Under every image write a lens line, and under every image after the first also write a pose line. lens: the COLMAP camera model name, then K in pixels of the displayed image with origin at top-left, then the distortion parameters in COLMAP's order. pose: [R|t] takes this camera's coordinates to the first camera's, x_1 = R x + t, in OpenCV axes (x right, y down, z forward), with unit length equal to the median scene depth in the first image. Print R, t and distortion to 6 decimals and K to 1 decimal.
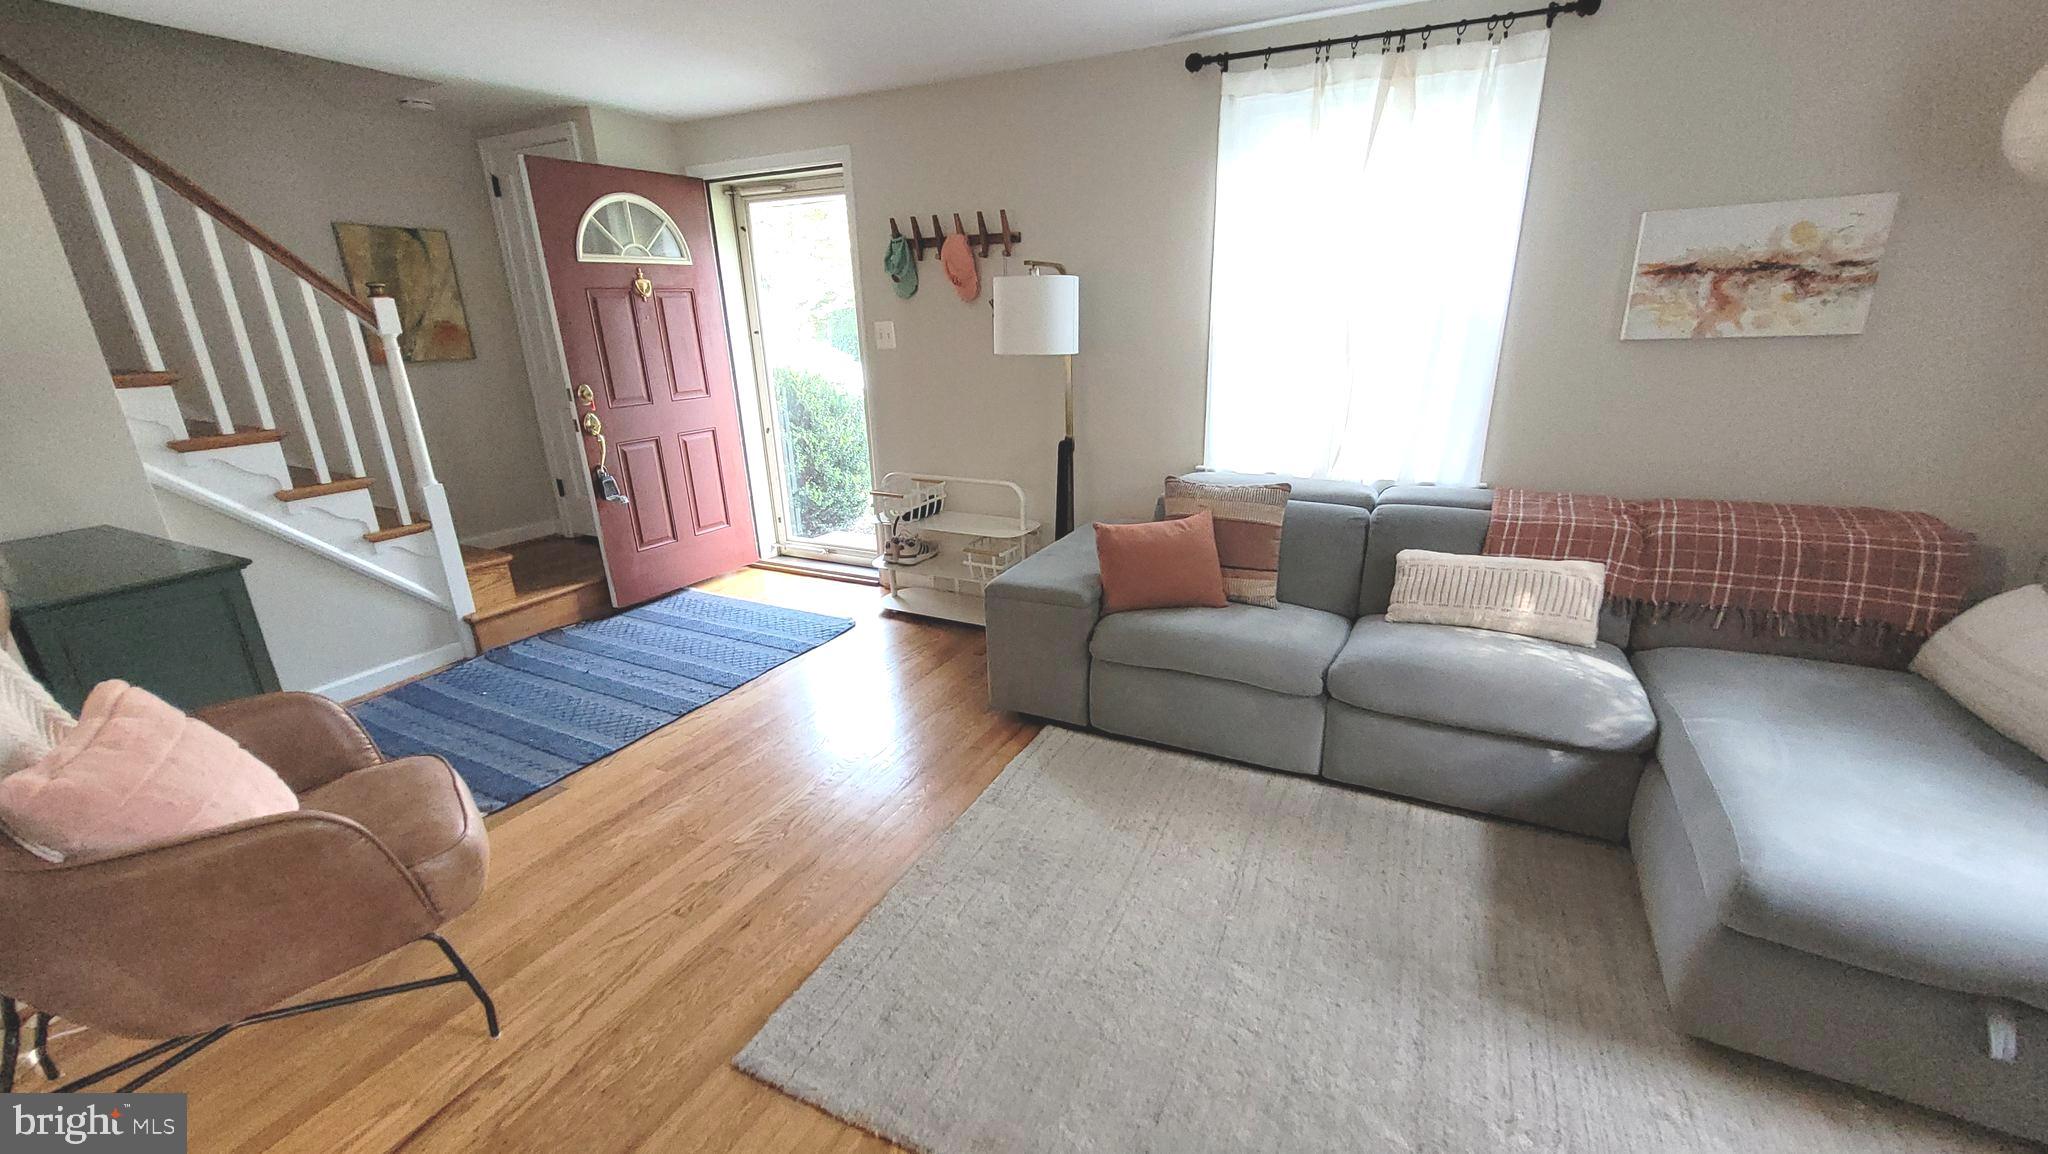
lens RADIAL K [[816.8, 0, 1026.1], [0, 816.8, 597.8], [0, 0, 1]] dist [-0.001219, -0.000178]
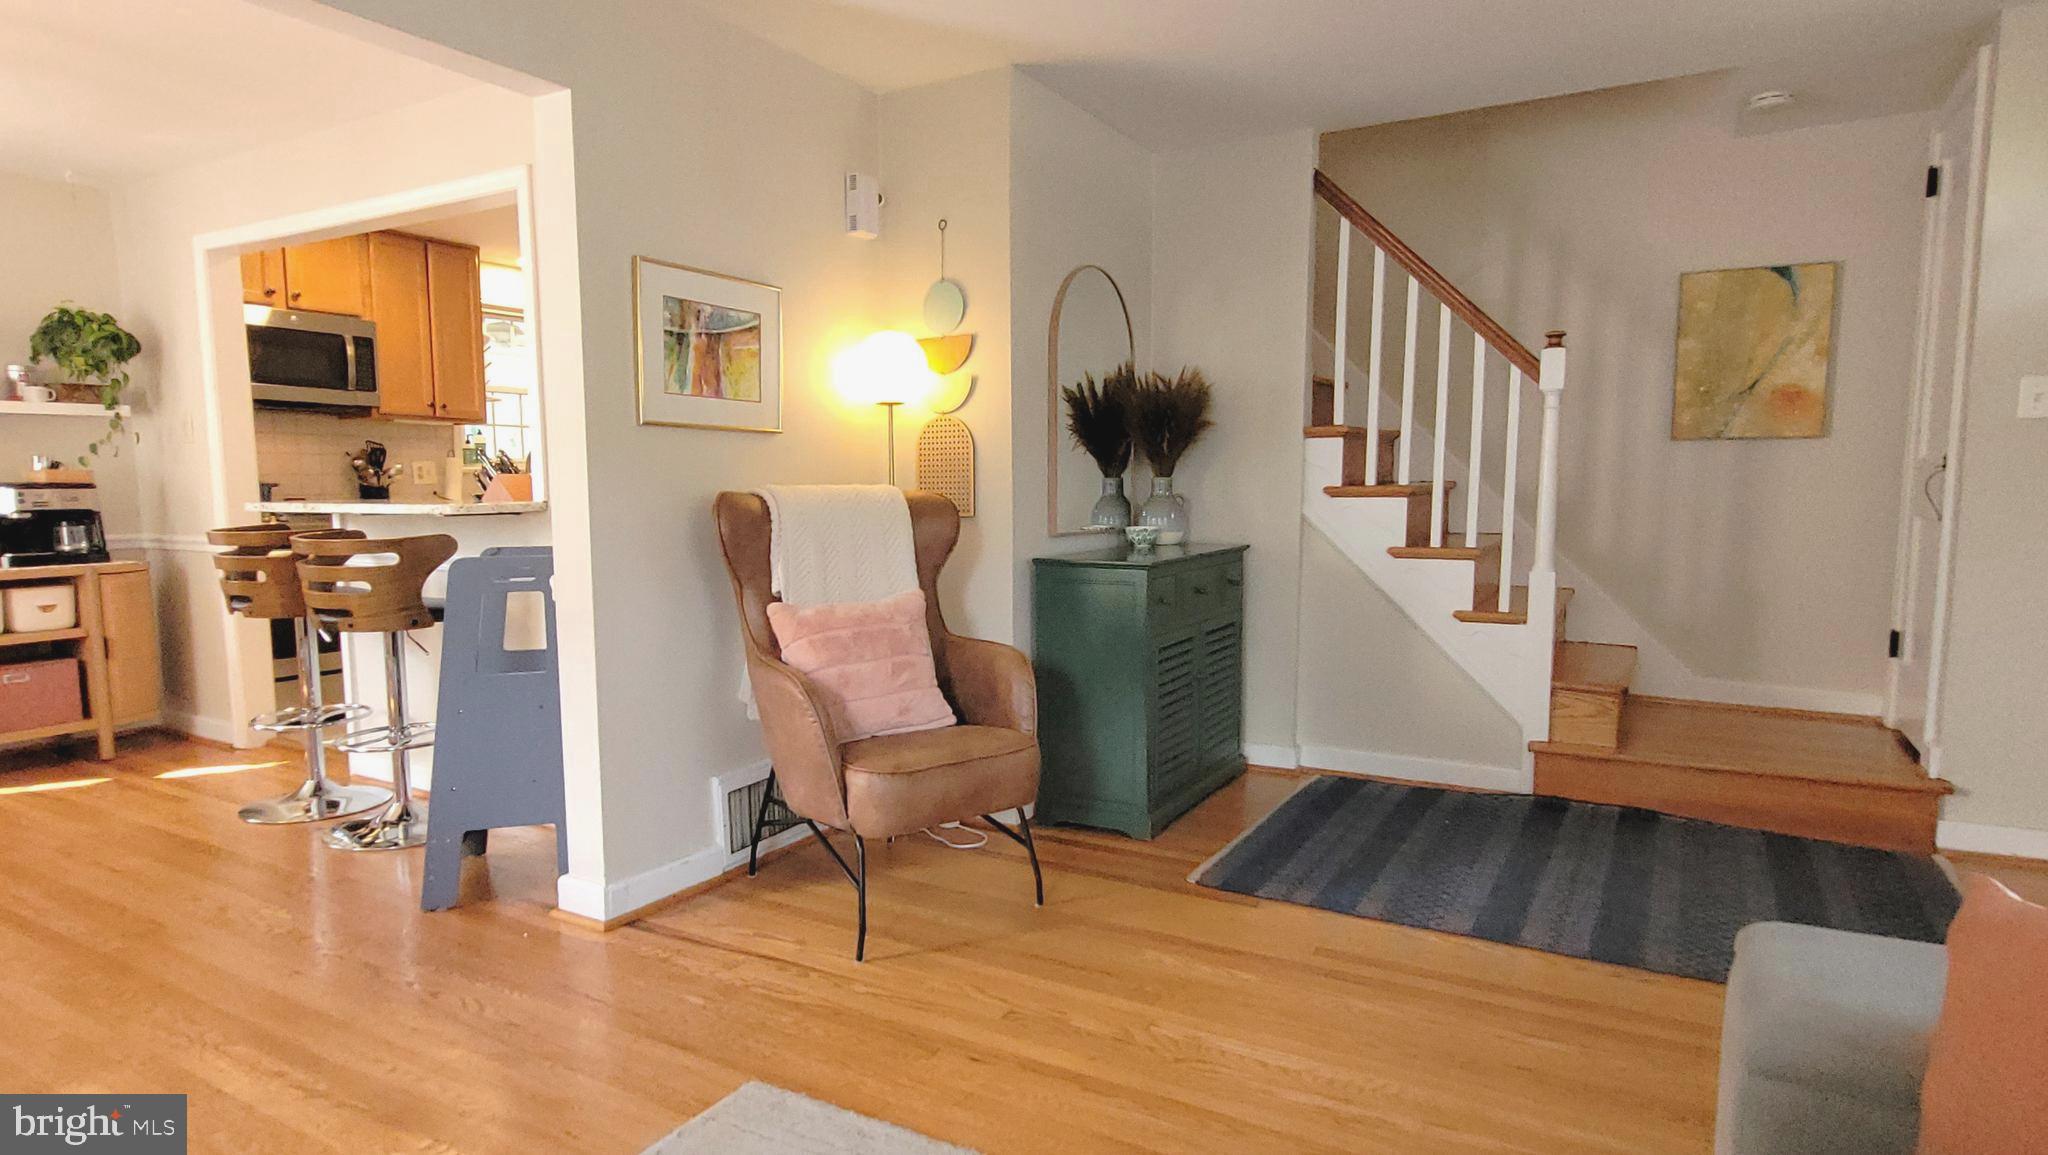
lens RADIAL K [[1102.6, 0, 1032.0], [0, 1102.6, 590.1], [0, 0, 1]] dist [0.012401, -0.001106]
pose [[-0.045427, 0.126597, -0.990914, 0.335439], [-0.326095, 0.935721, 0.134495, -0.092244], [0.944245, 0.329241, -0.001225, 0.474923]]
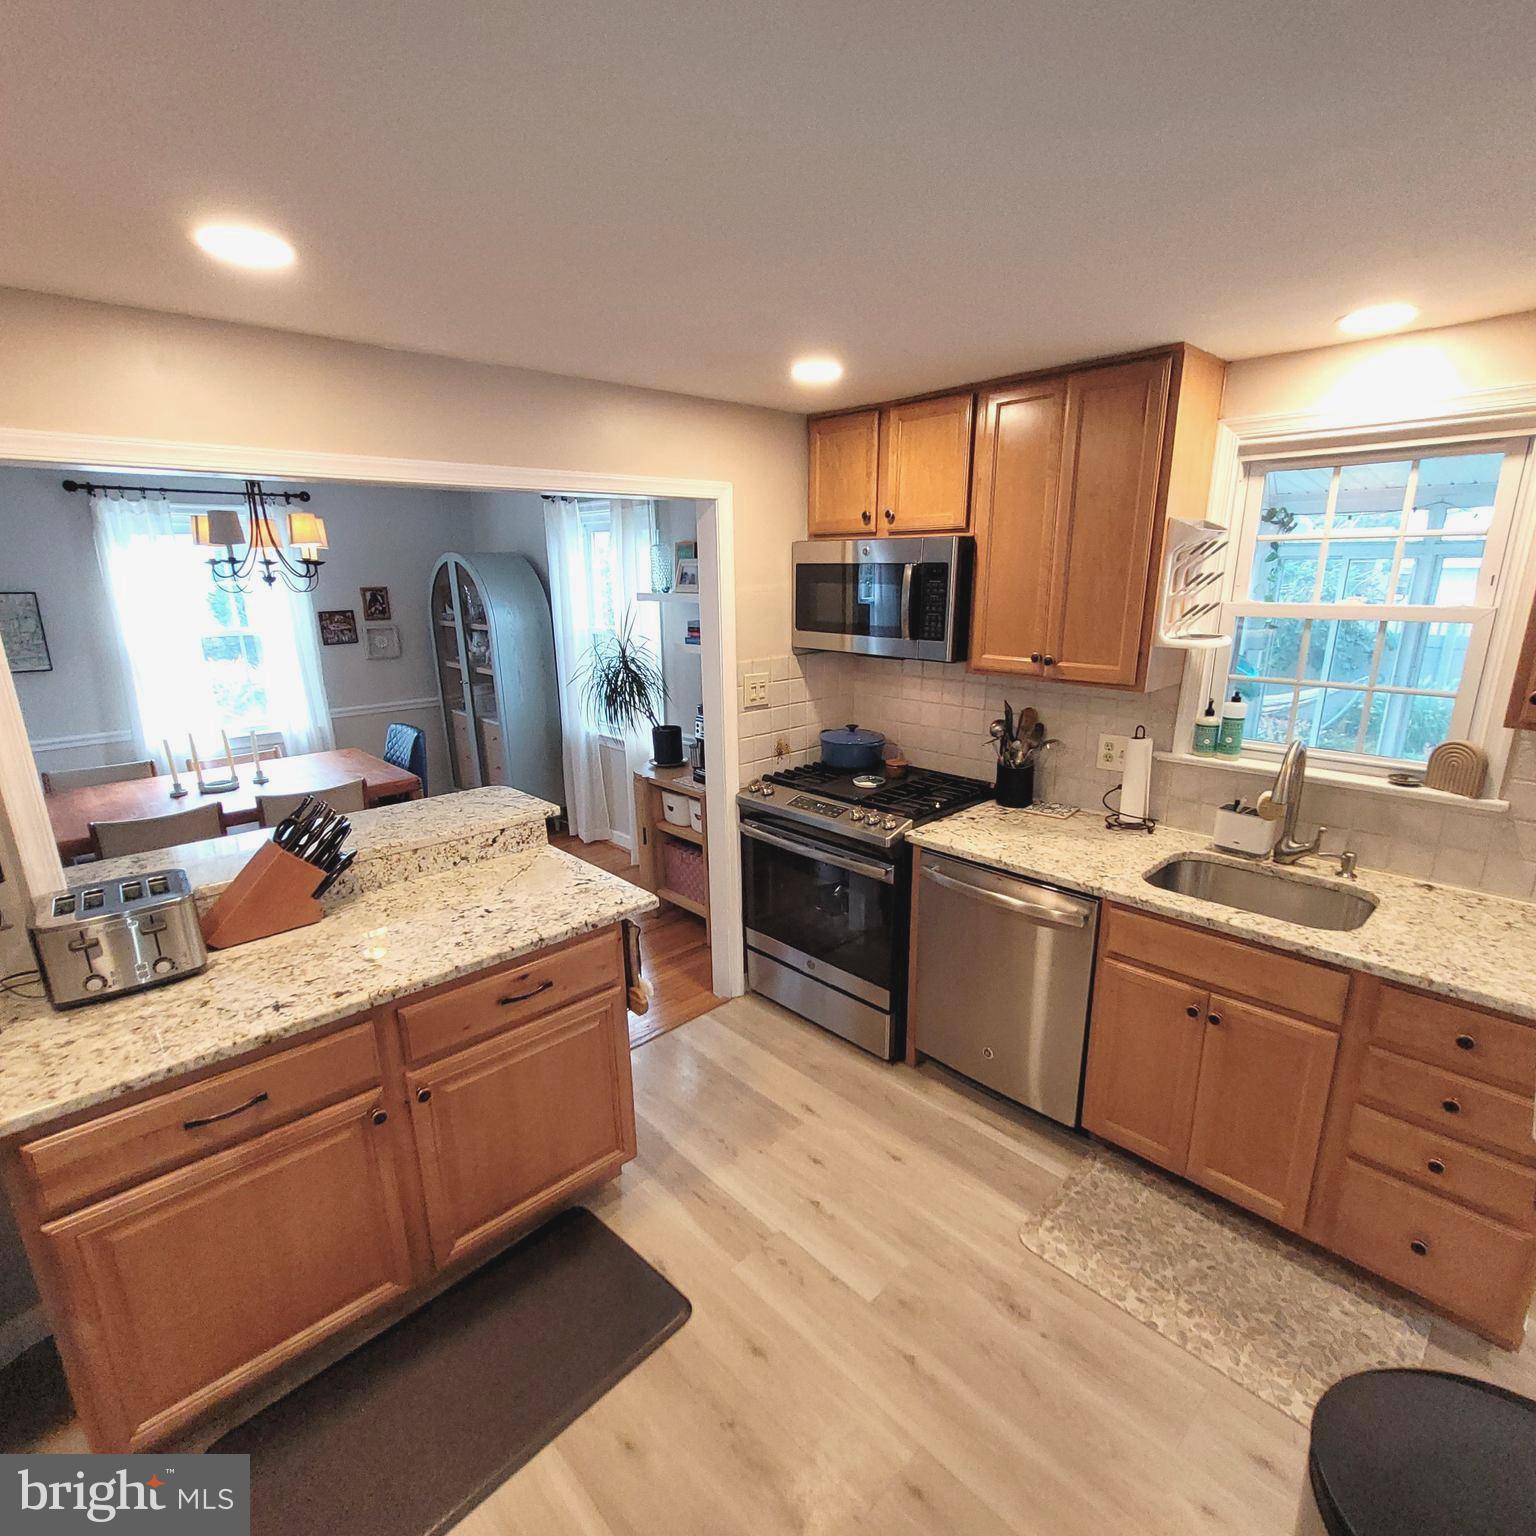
lens RADIAL K [[789.9, 0, 768.9], [0, 789.9, 776.2], [0, 0, 1]] dist [0.007754, 0.001076]
pose [[-0.948027, -0.046688, 0.314747, -1.152428], [0.136887, 0.833118, 0.535888, -0.169398], [-0.287241, 0.551120, -0.783428, 0.267949]]
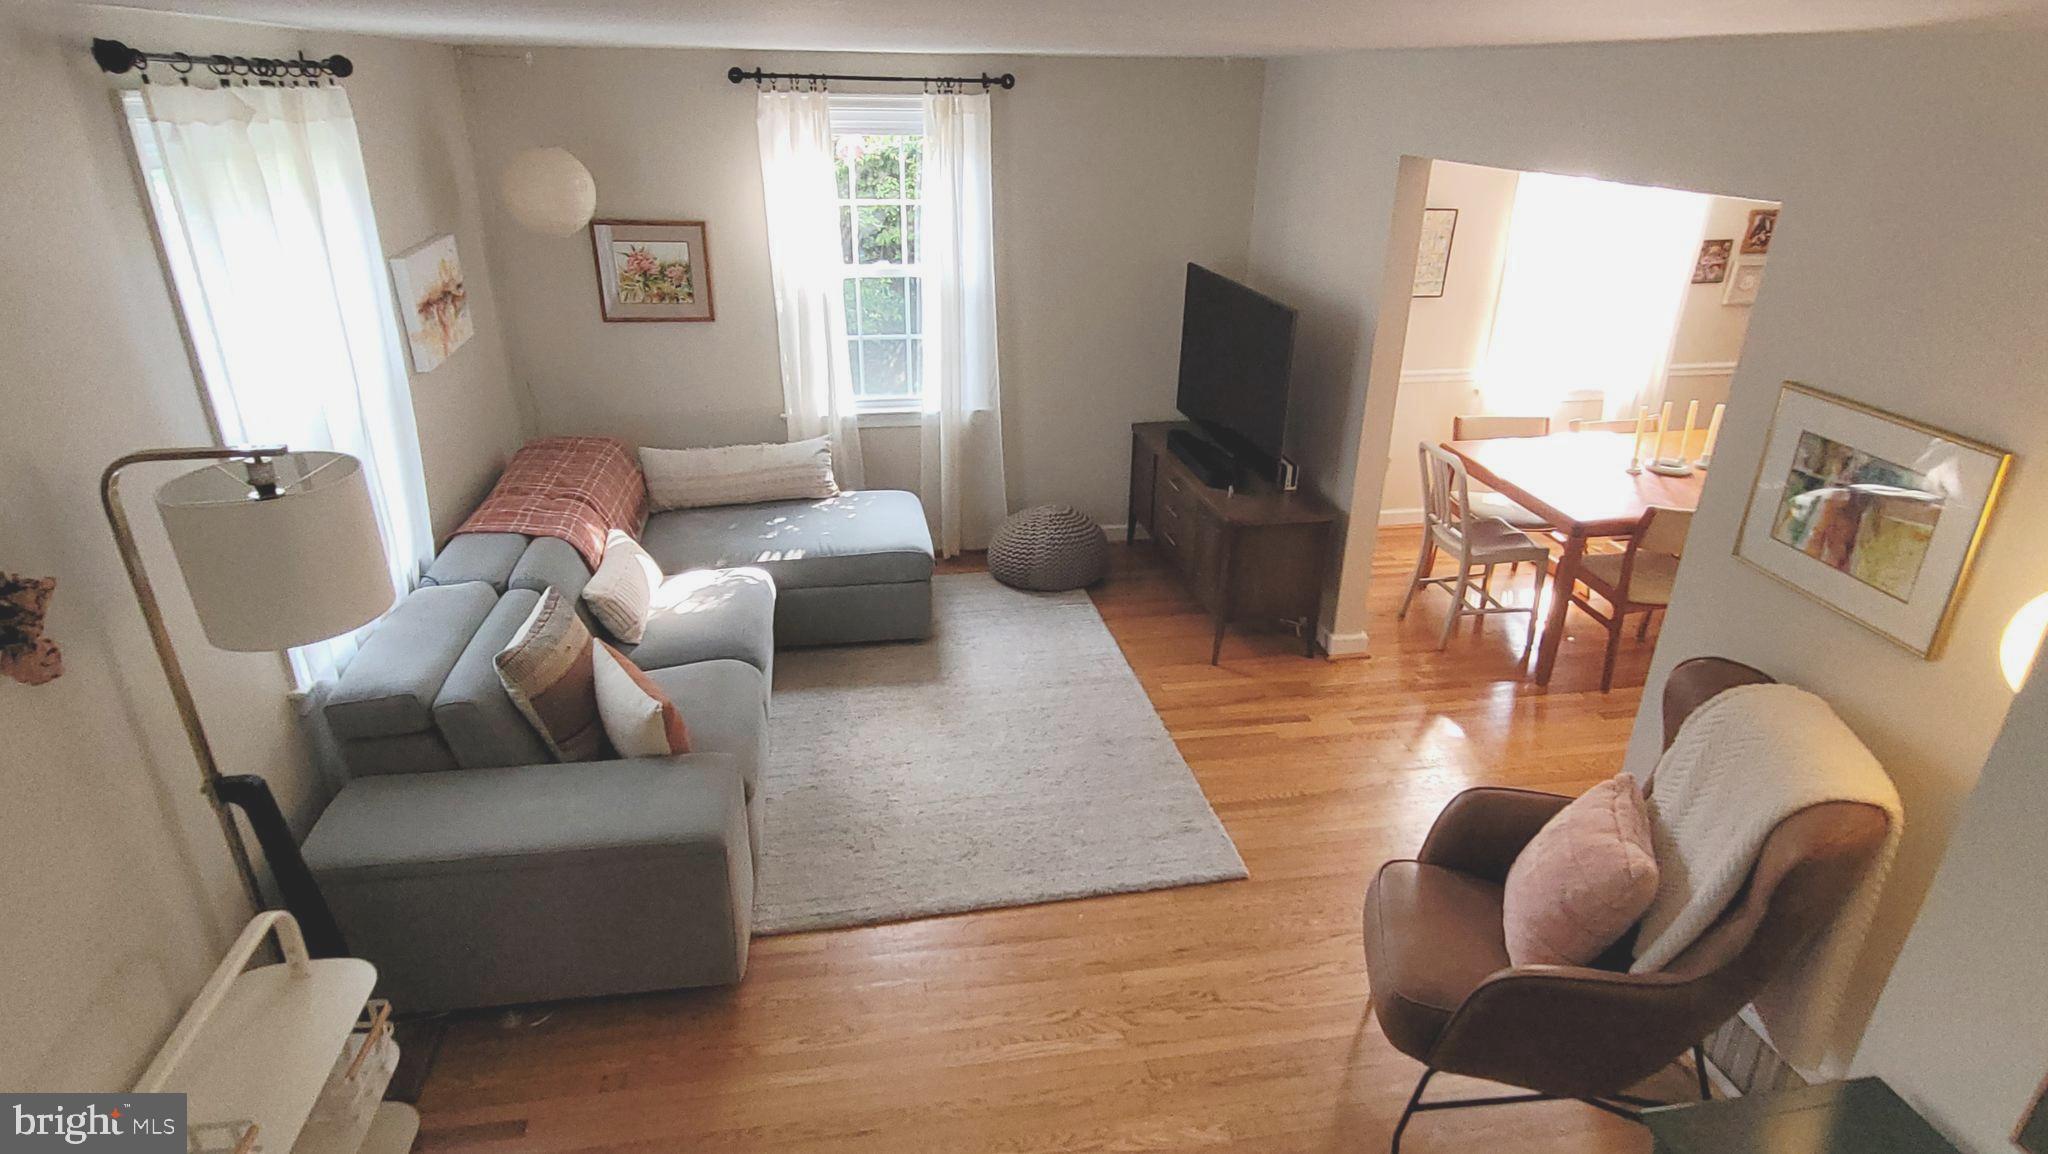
lens RADIAL K [[1102.6, 0, 1031.1], [0, 1102.6, 585.5], [0, 0, 1]] dist [0.012401, -0.001106]
pose [[-0.612988, -0.309774, 0.726833, -0.635083], [0.262724, 0.787668, 0.557274, -0.491042], [-0.745132, 0.532559, -0.401446, 0.795055]]
